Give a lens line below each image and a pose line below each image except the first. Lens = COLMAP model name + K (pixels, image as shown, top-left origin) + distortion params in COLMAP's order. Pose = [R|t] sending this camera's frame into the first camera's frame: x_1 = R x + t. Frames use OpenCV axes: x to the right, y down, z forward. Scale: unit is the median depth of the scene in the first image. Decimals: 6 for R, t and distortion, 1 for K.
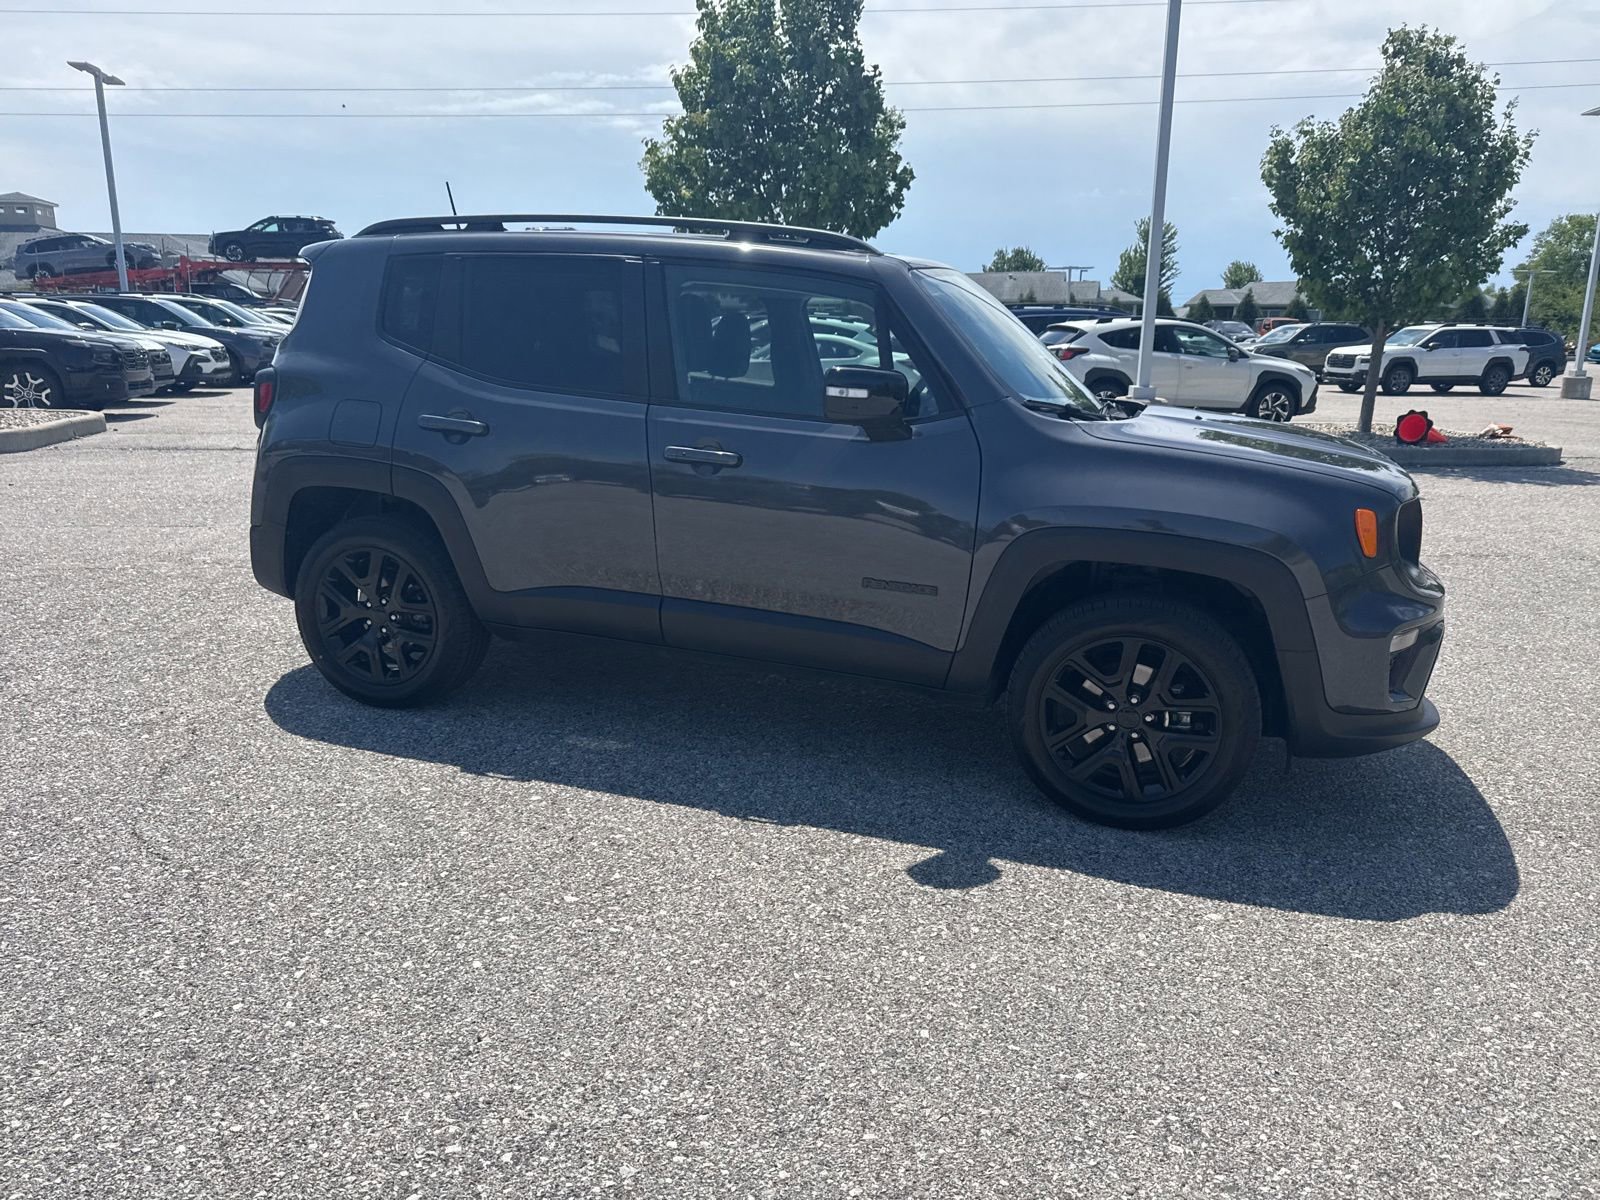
lens RADIAL K [[1129.4, 0, 807.0], [0, 1129.4, 611.3], [0, 0, 1]] dist [0.021635, -0.032989]
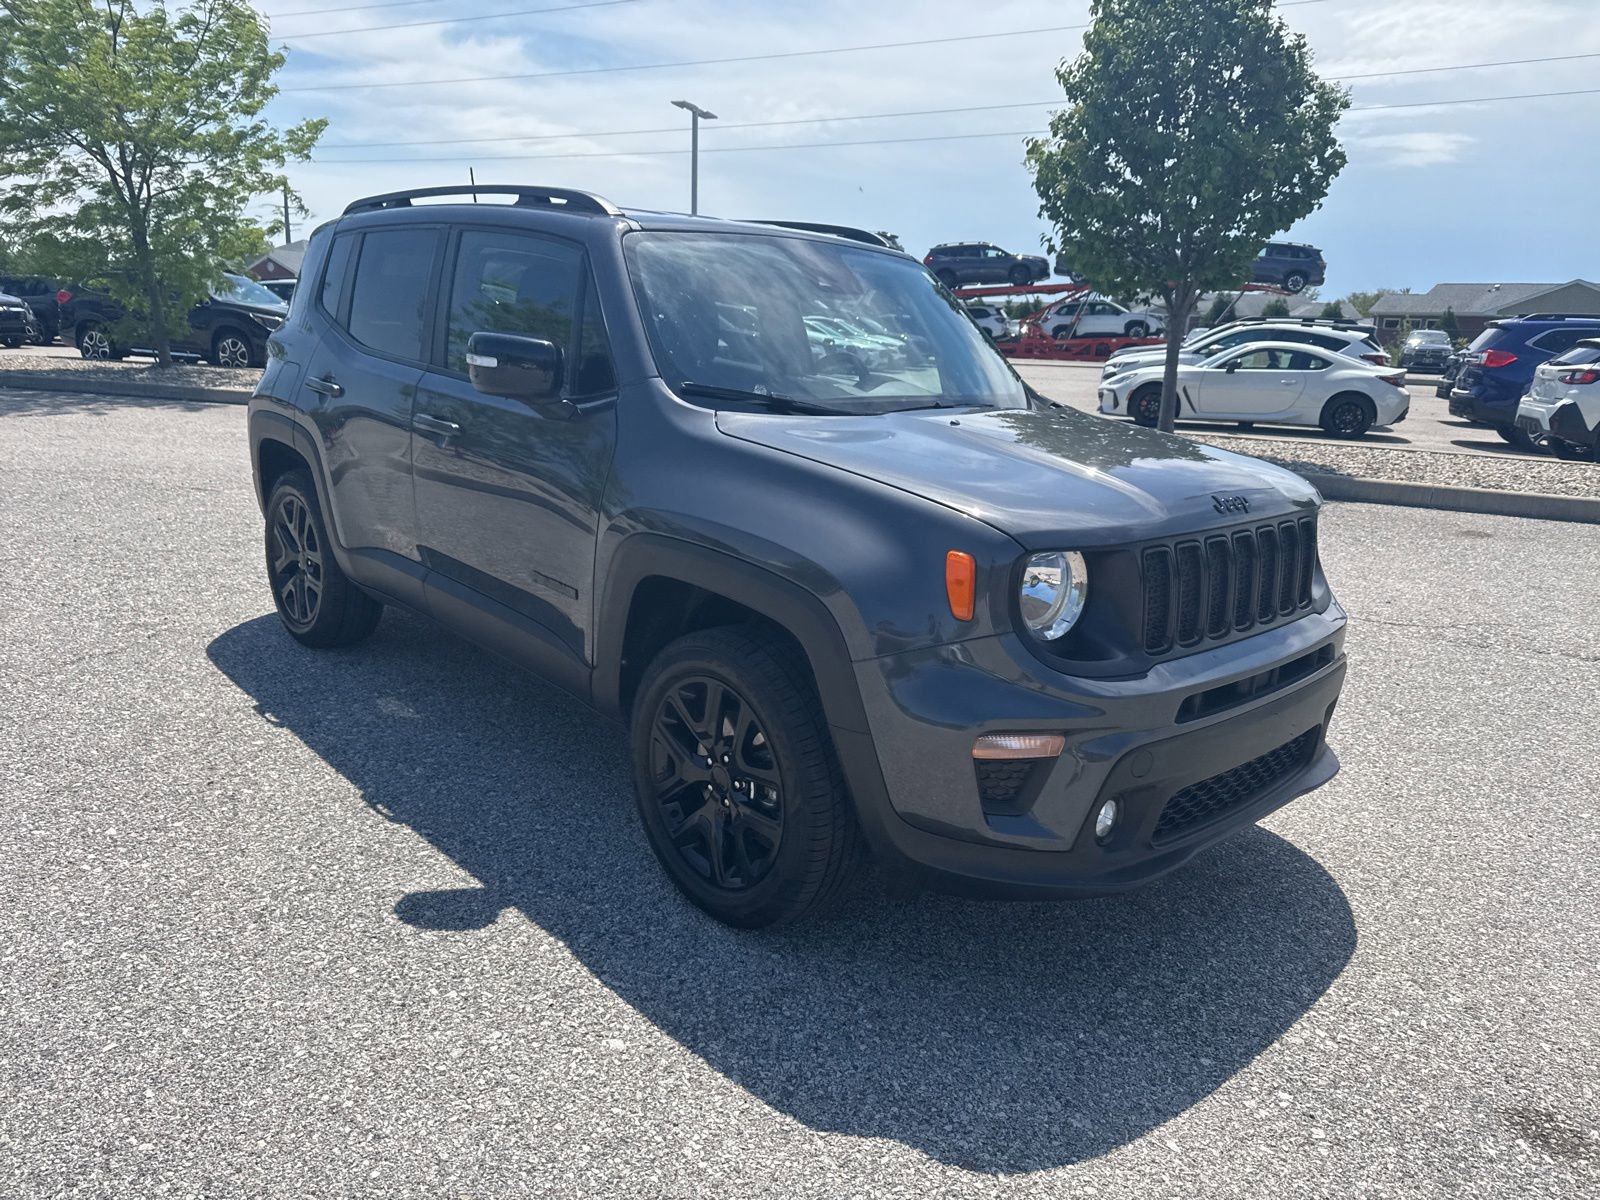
lens RADIAL K [[1135.6, 0, 793.8], [0, 1135.6, 595.5], [0, 0, 1]] dist [0.032512, -0.044365]
pose [[0.873896, 0.128933, -0.468702, 0.698750], [-0.140574, 0.990017, 0.010238, -0.051407], [0.465343, 0.056940, 0.883297, 0.310736]]
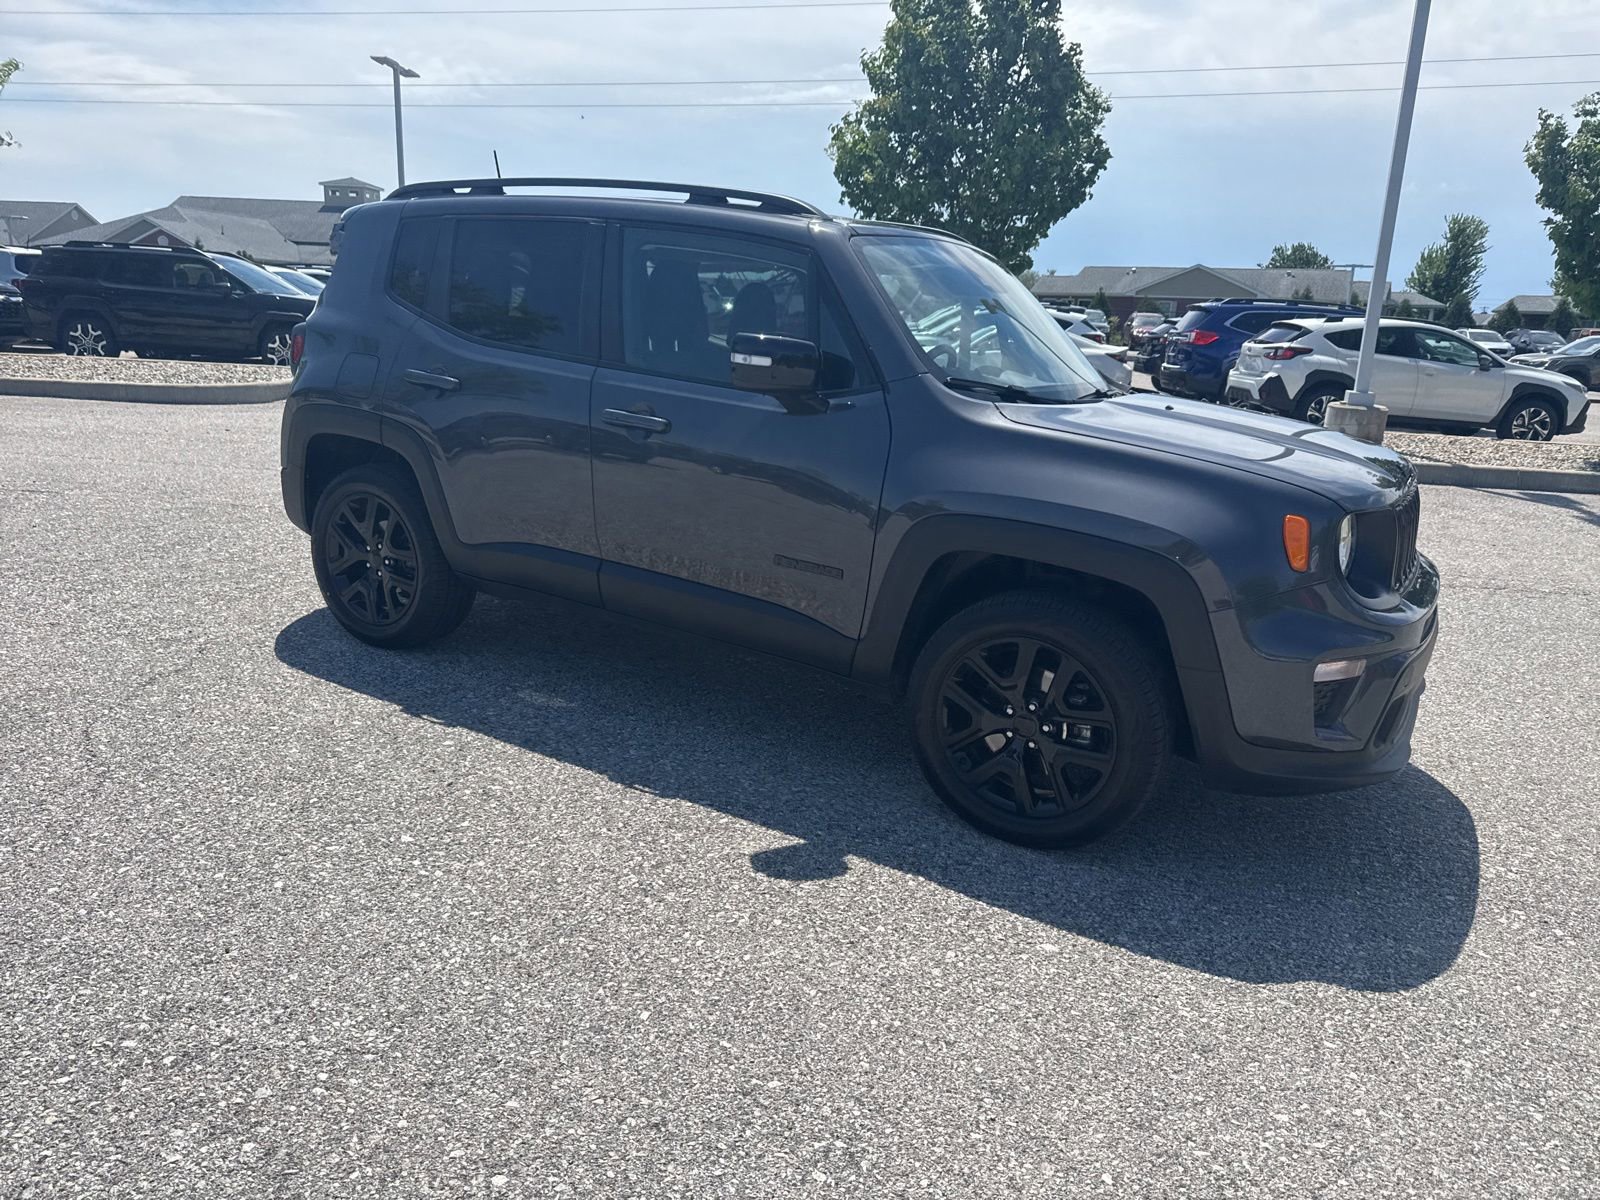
lens RADIAL K [[1129.4, 0, 807.0], [0, 1129.4, 611.3], [0, 0, 1]] dist [0.021635, -0.032989]
pose [[0.974052, 0.085619, -0.209506, 0.298356], [-0.084094, 0.996326, 0.016194, 0.001525], [0.210123, 0.001844, 0.977673, 0.060714]]
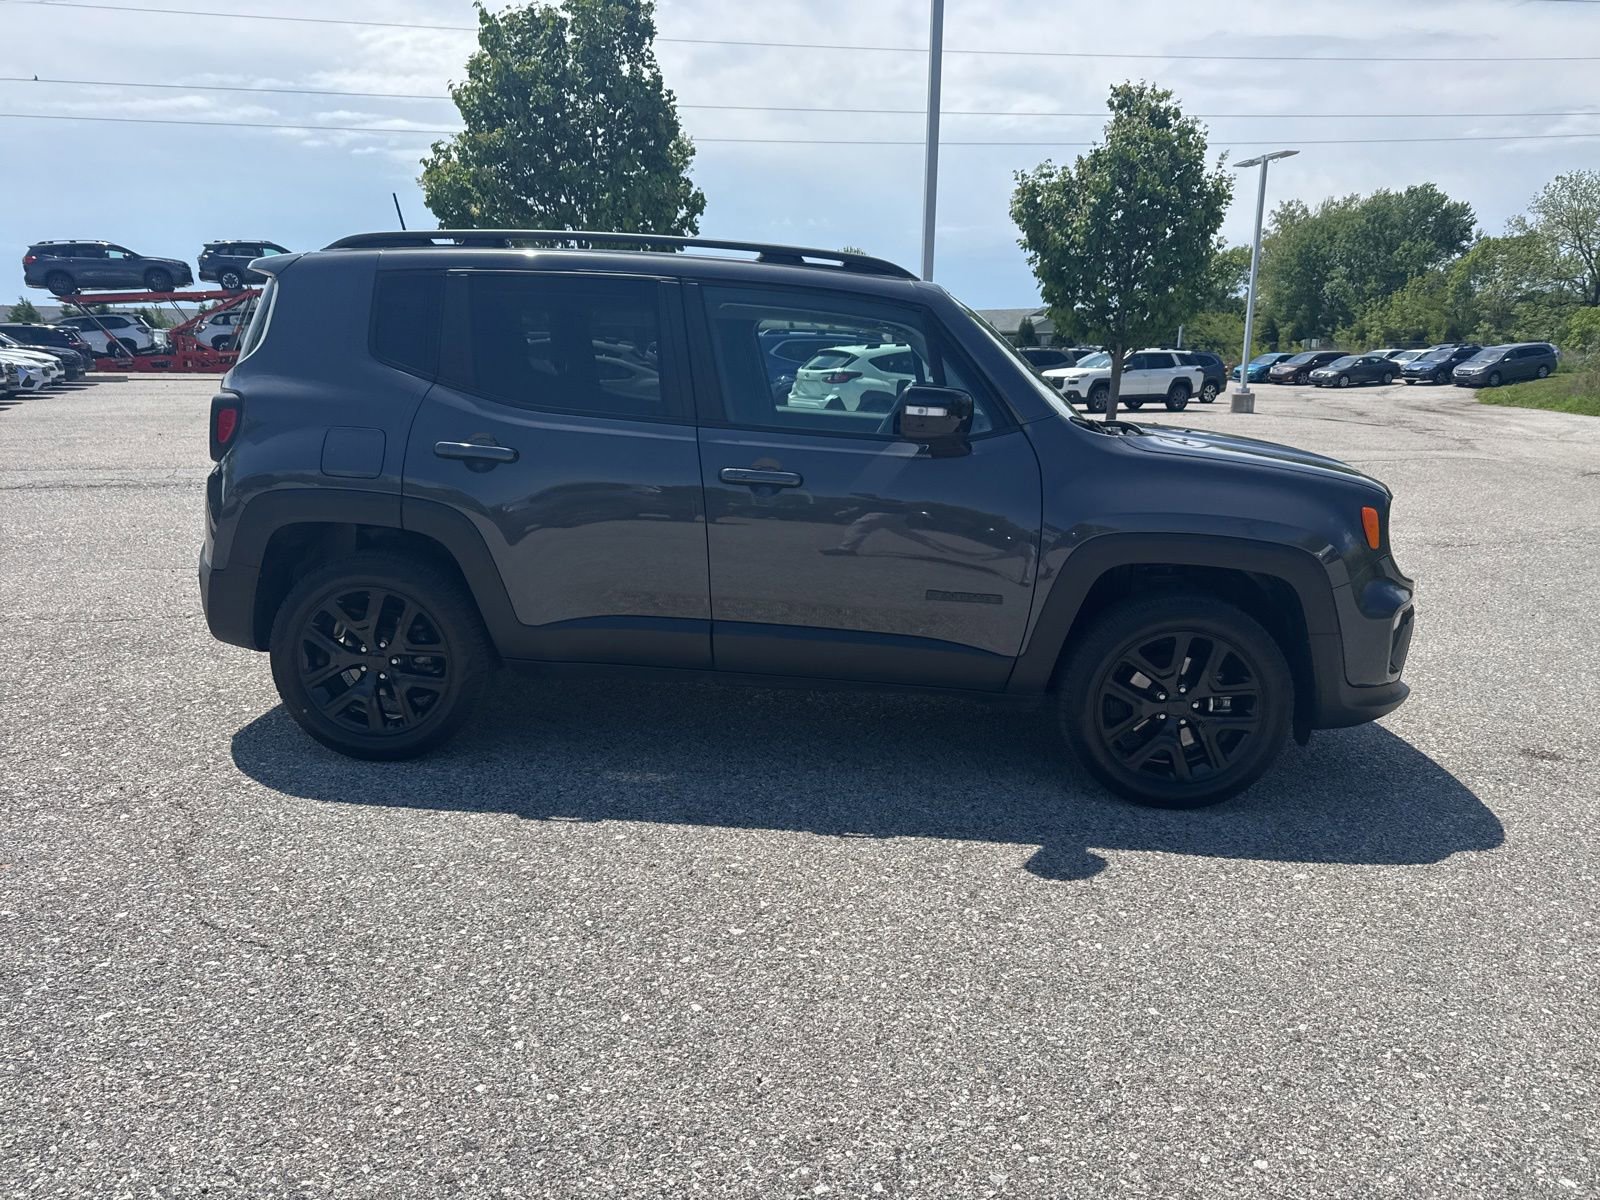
lens RADIAL K [[1126.5, 0, 815.9], [0, 1126.5, 607.7], [0, 0, 1]] dist [0.057975, -0.082356]
pose [[0.966622, -0.053357, 0.250590, -0.324838], [0.059145, 0.998127, -0.015616, -0.004429], [-0.249288, 0.029916, 0.967967, 0.026905]]
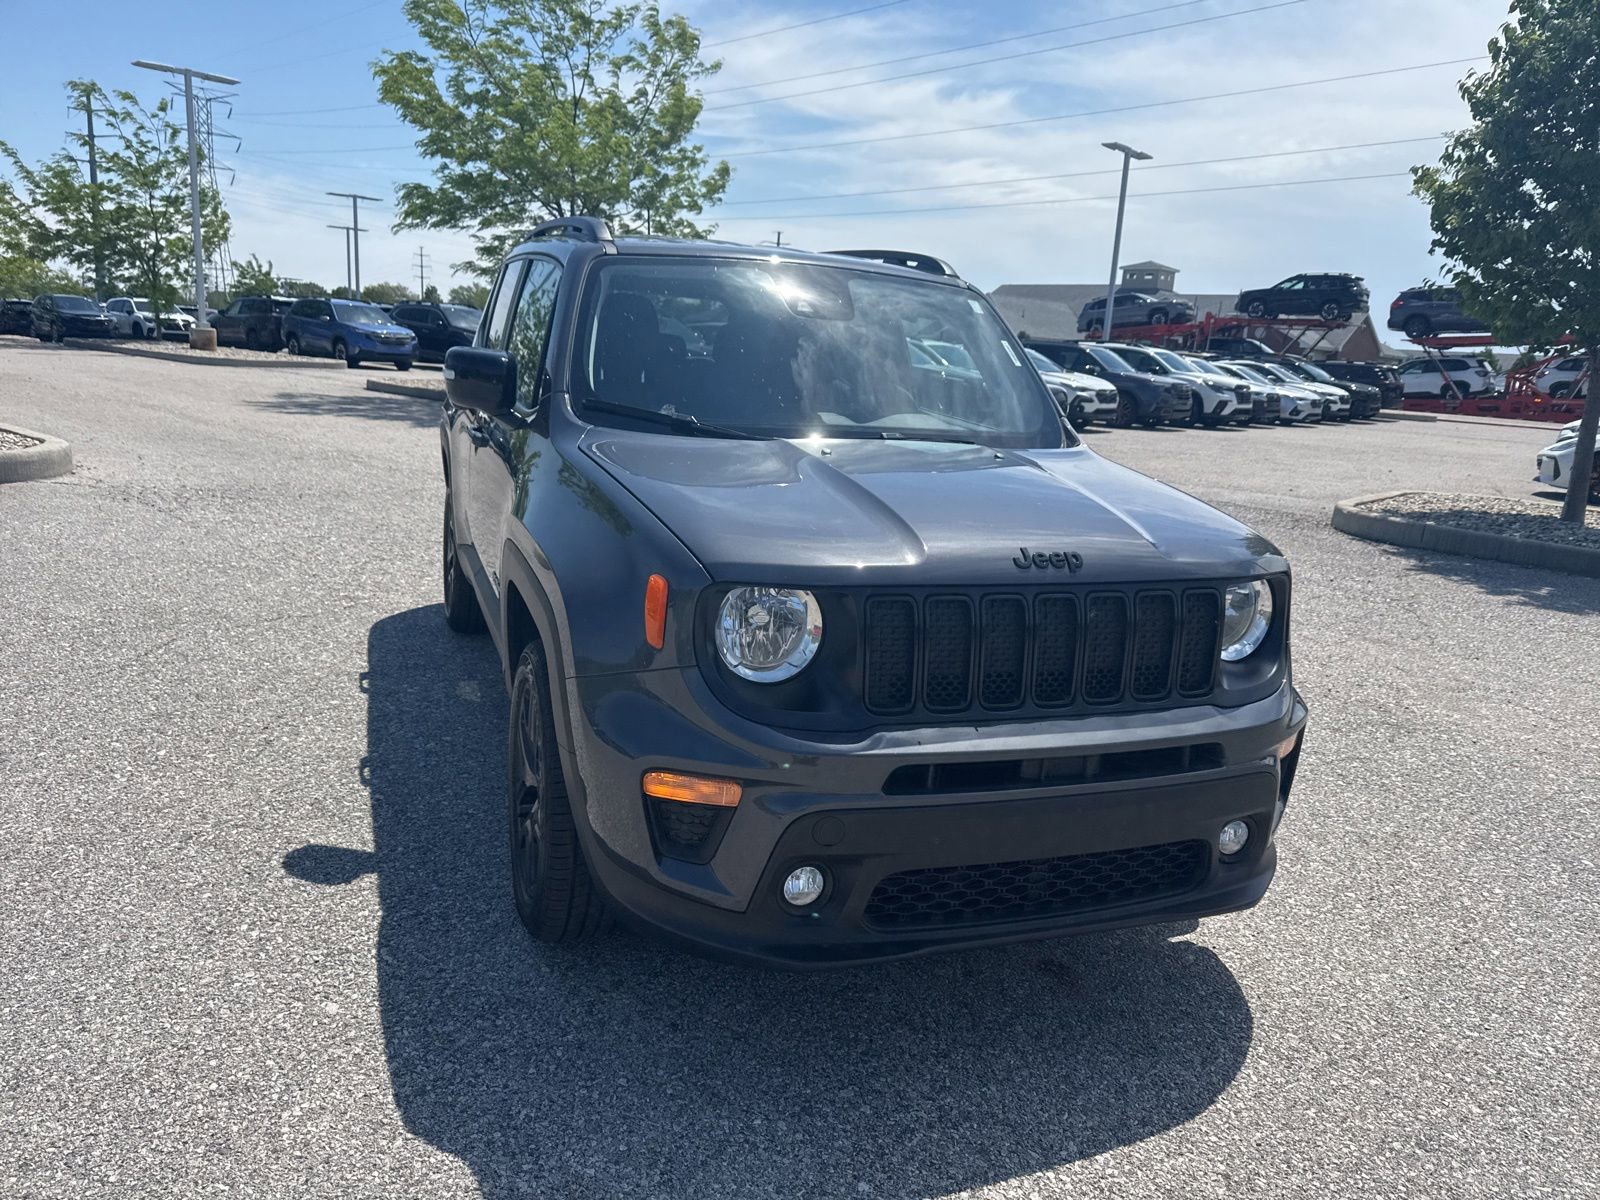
lens RADIAL K [[1142.0, 0, 782.2], [0, 1142.0, 591.0], [0, 0, 1]] dist [0.003920, -0.000436]
pose [[0.621841, 0.186795, -0.760540, 0.998833], [-0.238881, 0.970099, 0.042948, -0.119347], [0.745821, 0.154972, 0.647869, 0.580601]]
